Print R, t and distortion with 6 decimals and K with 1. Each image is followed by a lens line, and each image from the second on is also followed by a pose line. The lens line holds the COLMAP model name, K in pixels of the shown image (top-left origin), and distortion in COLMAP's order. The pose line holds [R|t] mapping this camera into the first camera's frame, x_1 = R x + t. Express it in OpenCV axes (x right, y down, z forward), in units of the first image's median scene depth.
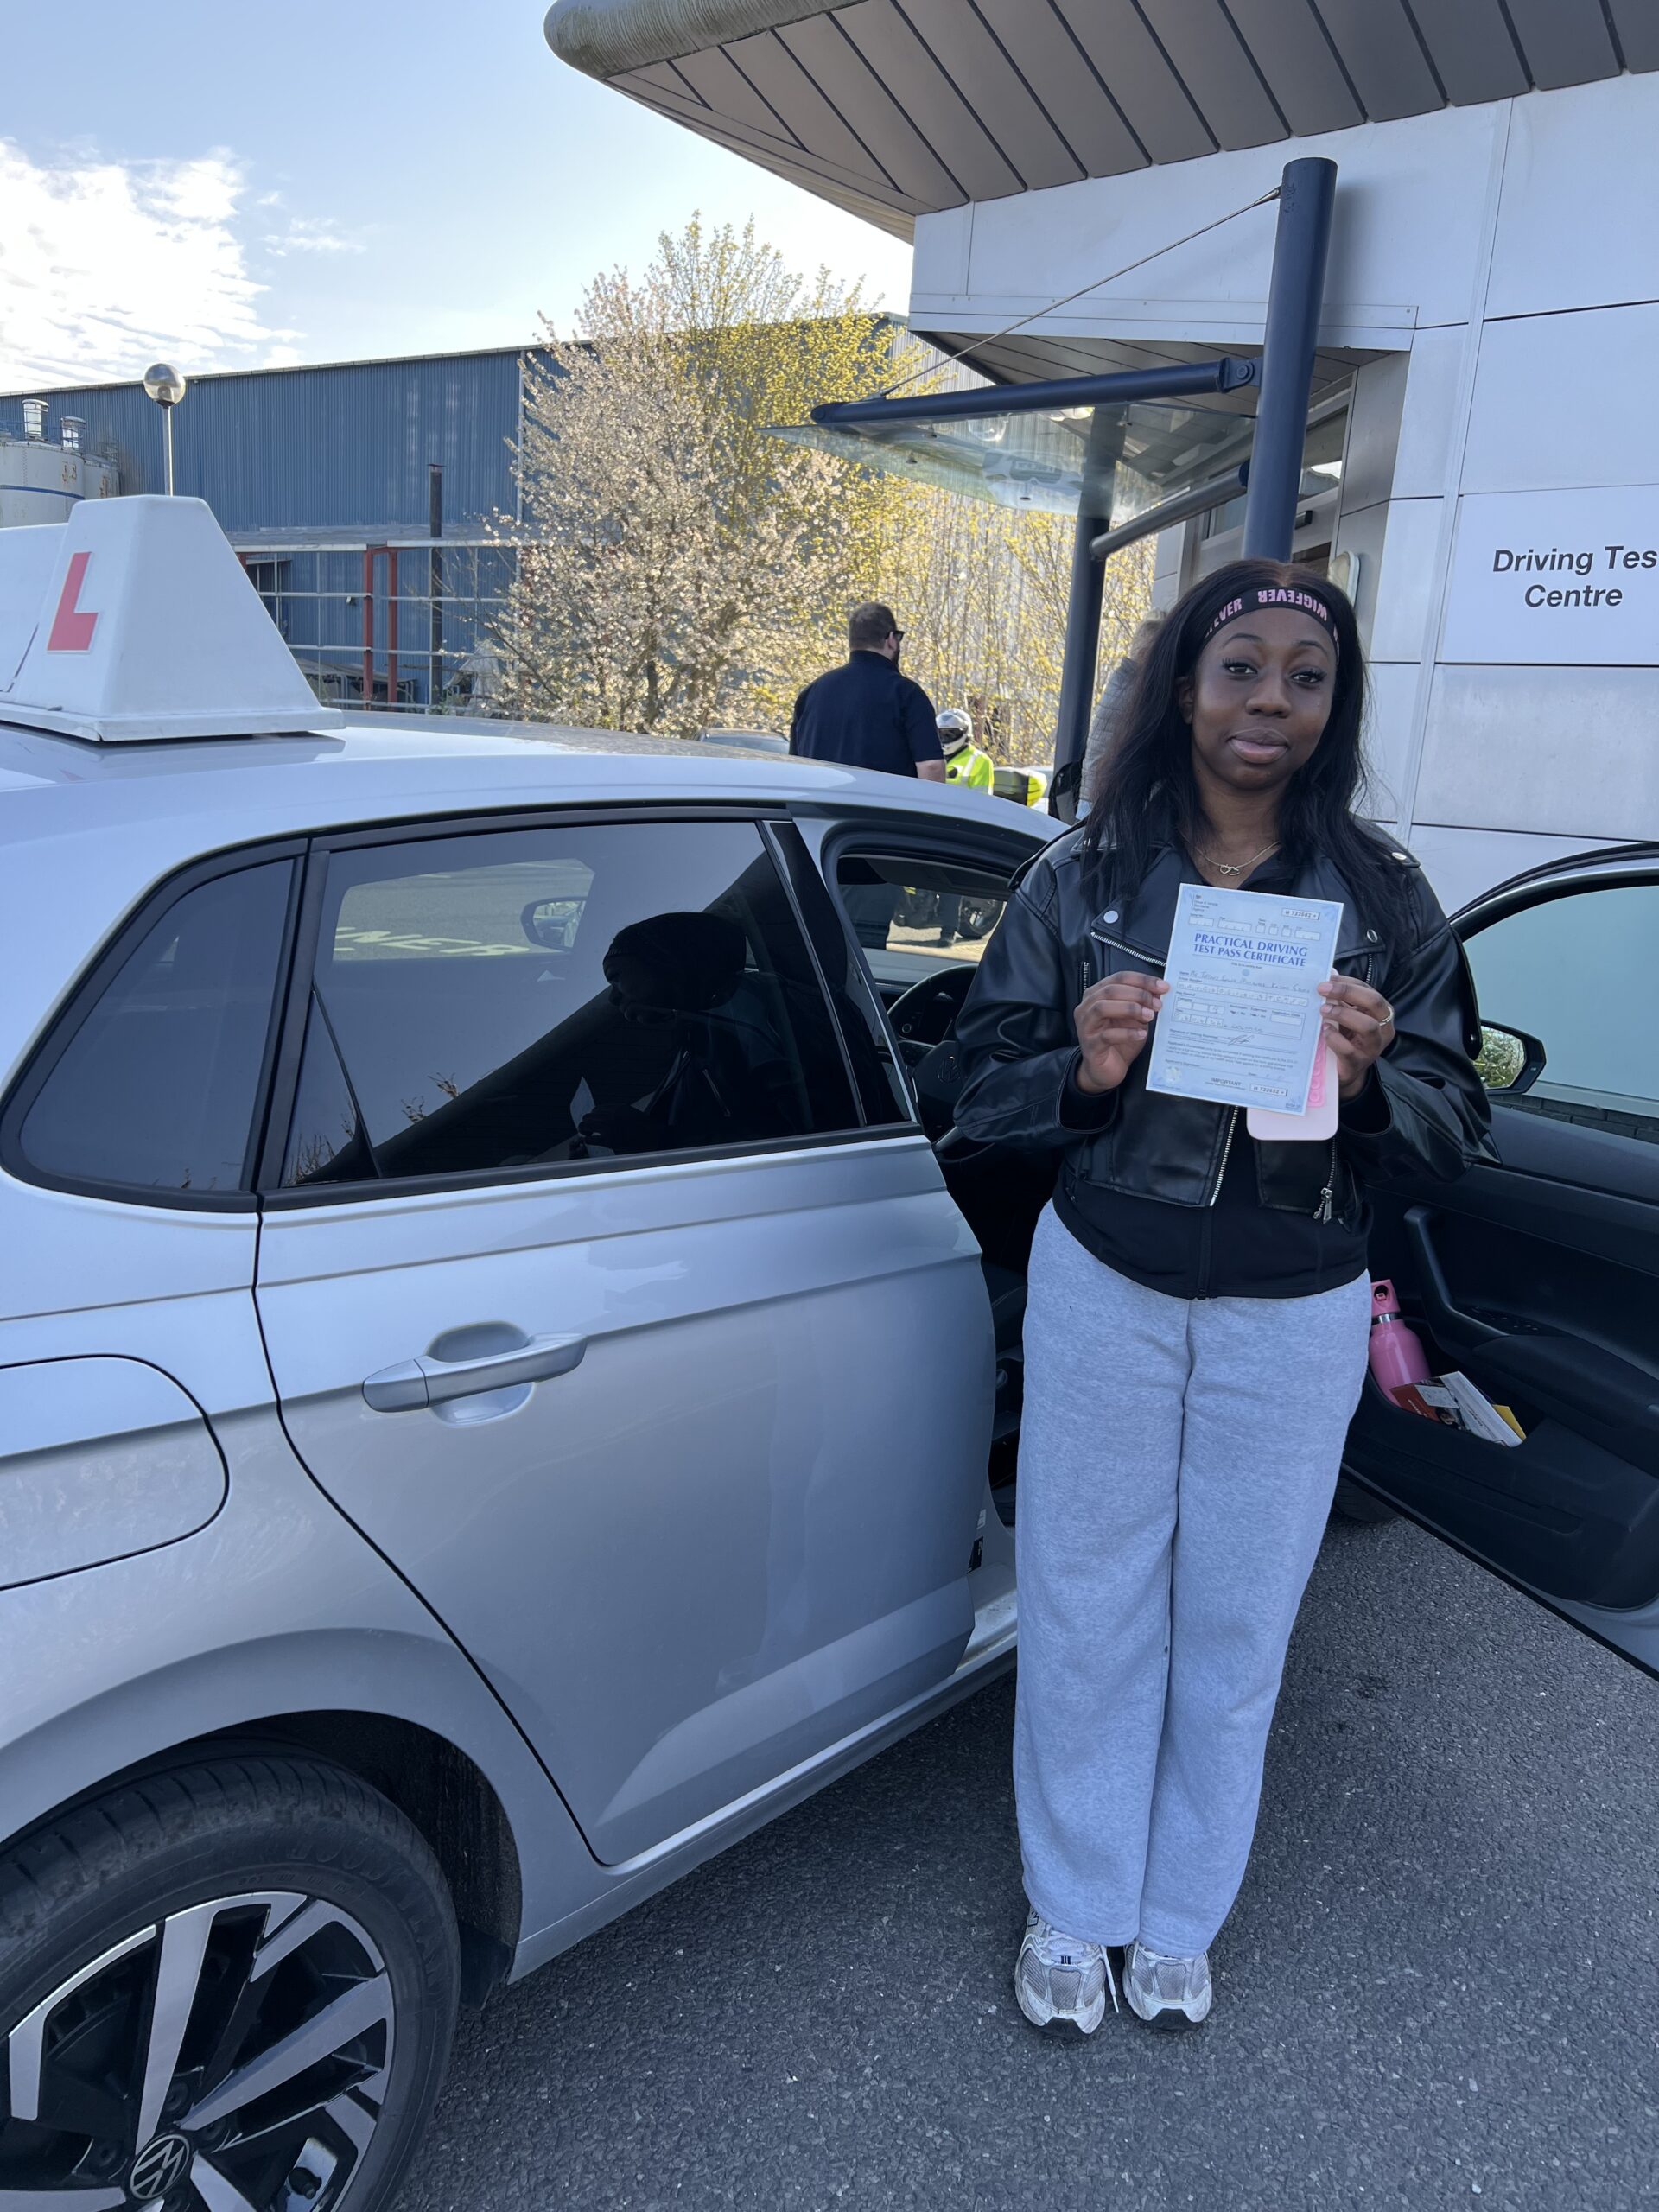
lens RADIAL K [[1759.6, 0, 822.2], [0, 1759.6, 1099.9], [0, 0, 1]] dist [-0.006531, -0.007742]
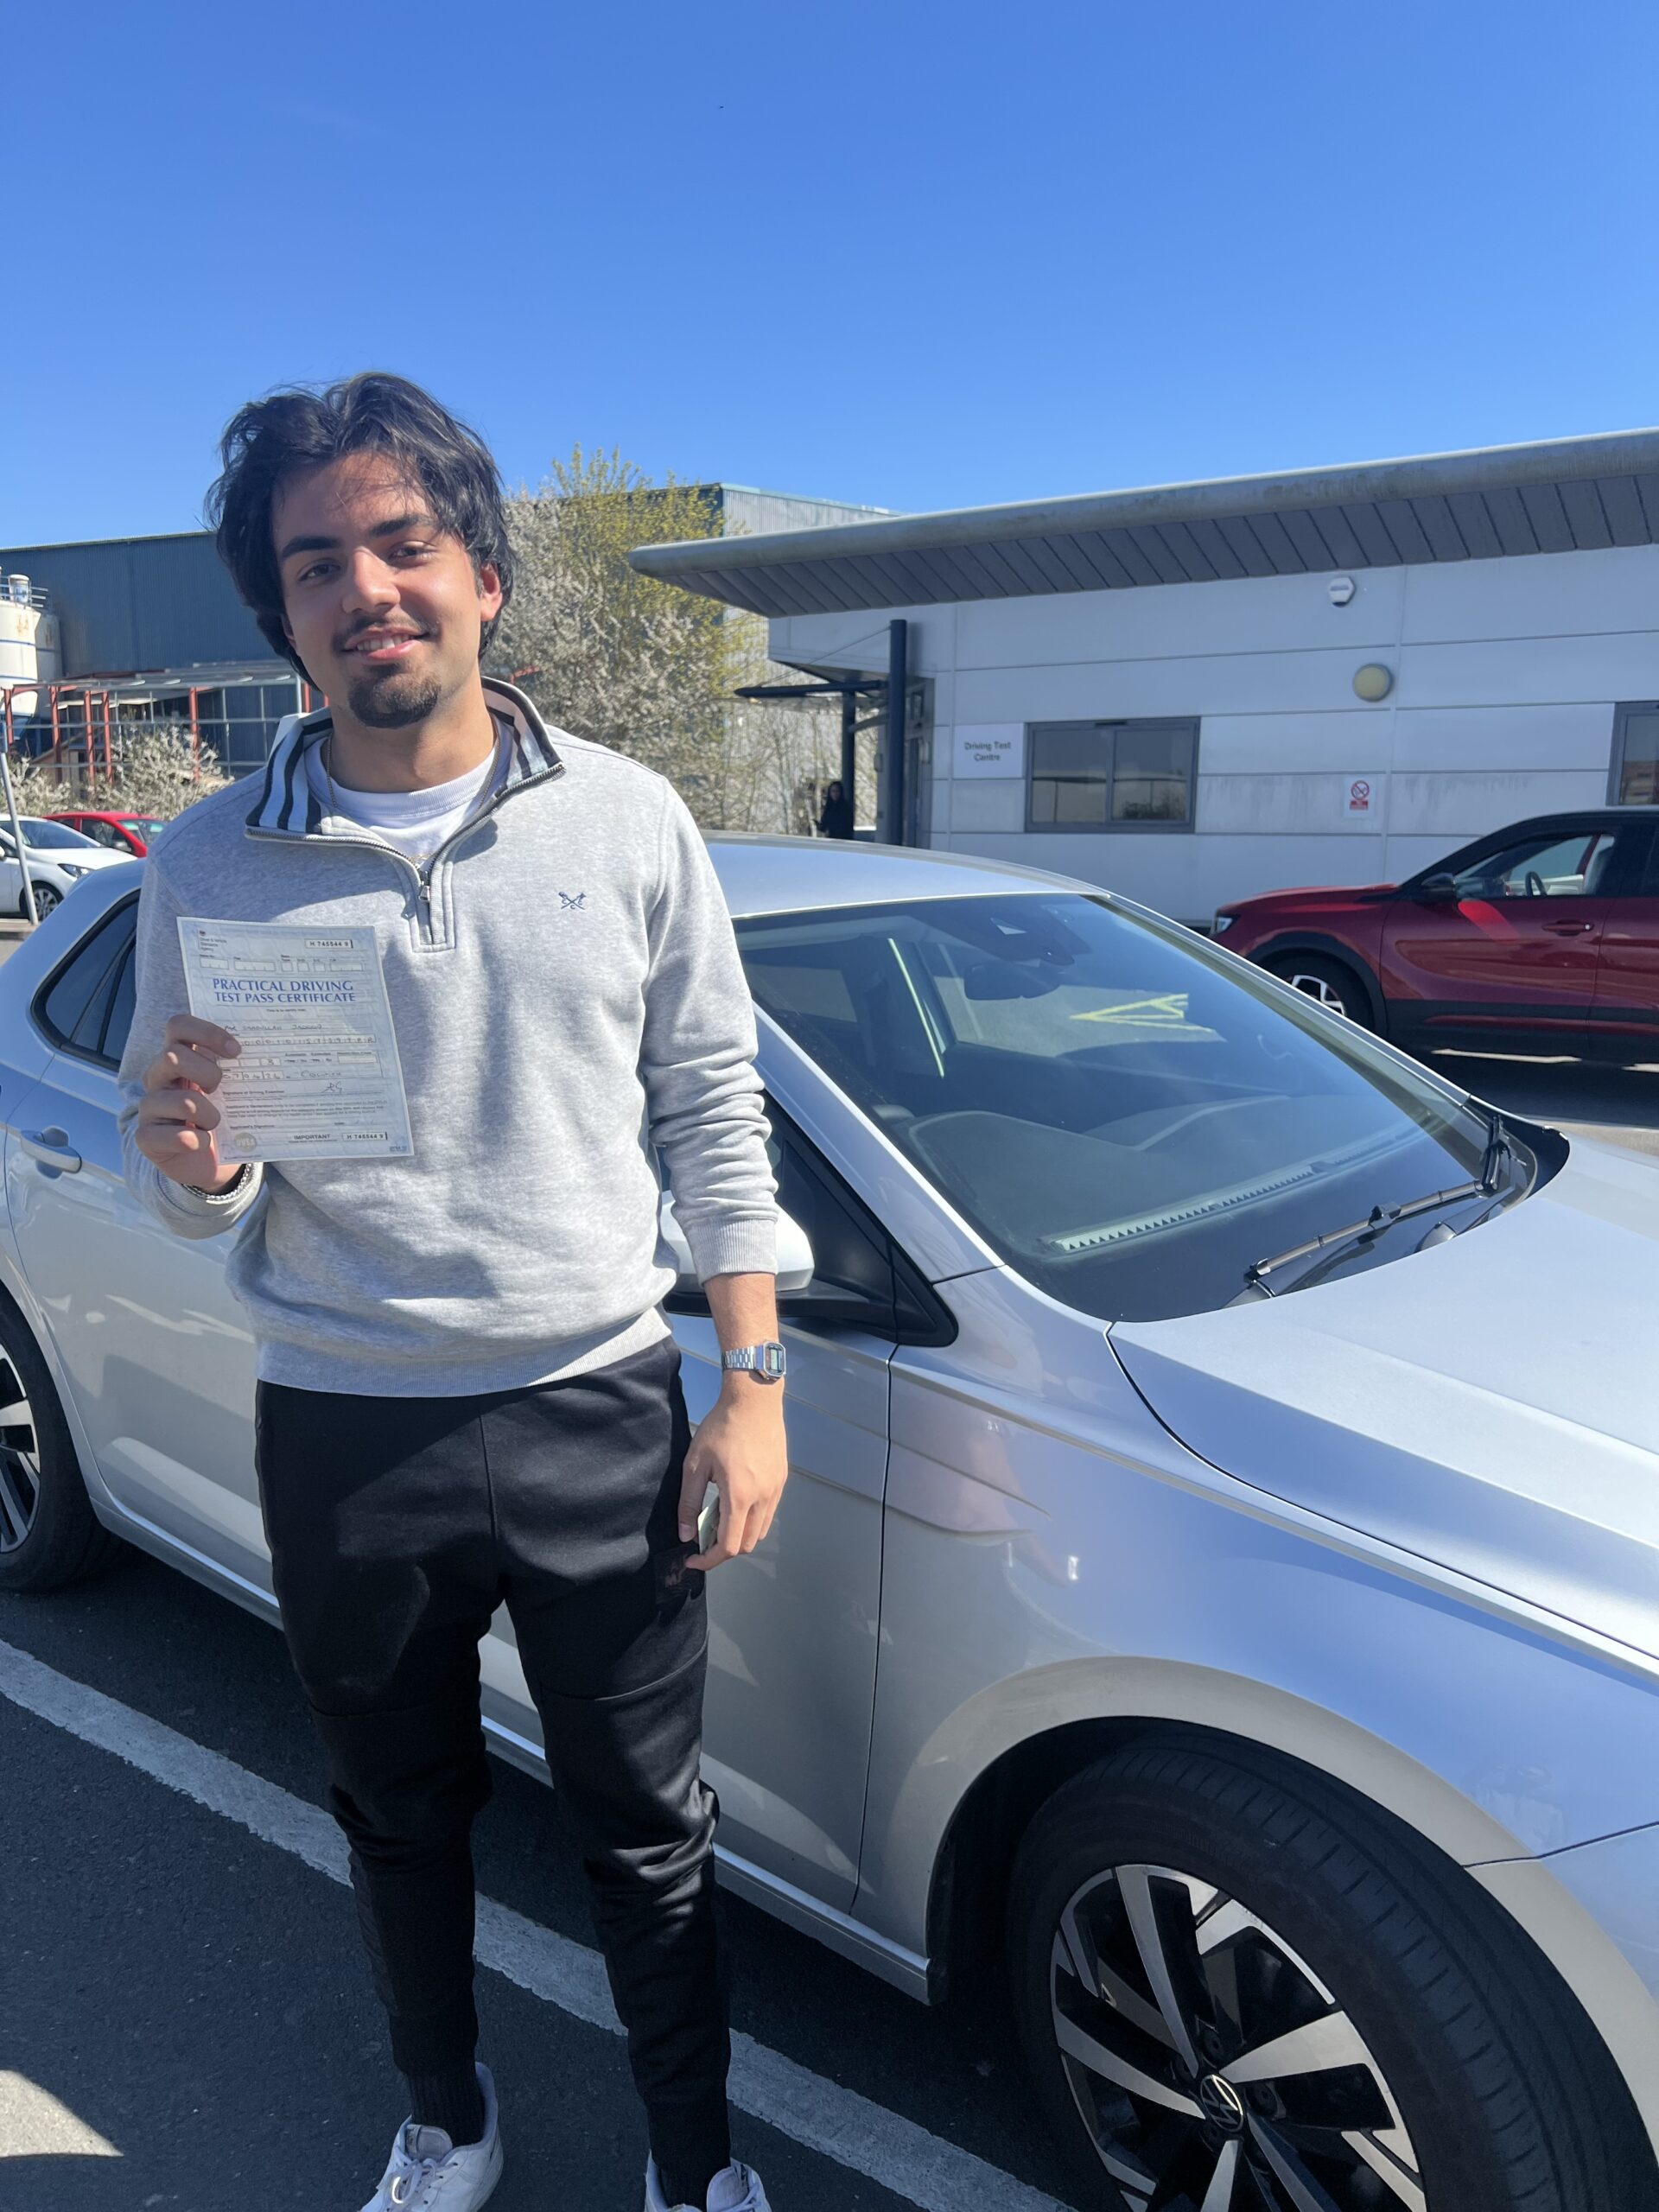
lens RADIAL K [[1759.6, 0, 834.1], [0, 1759.6, 1114.8], [0, 0, 1]] dist [-0.006531, -0.007742]
pose [[0.994101, -0.064342, 0.087306, -0.018268], [0.067229, 0.997270, -0.030538, 0.048006], [-0.085102, 0.036228, 0.995713, -0.233116]]
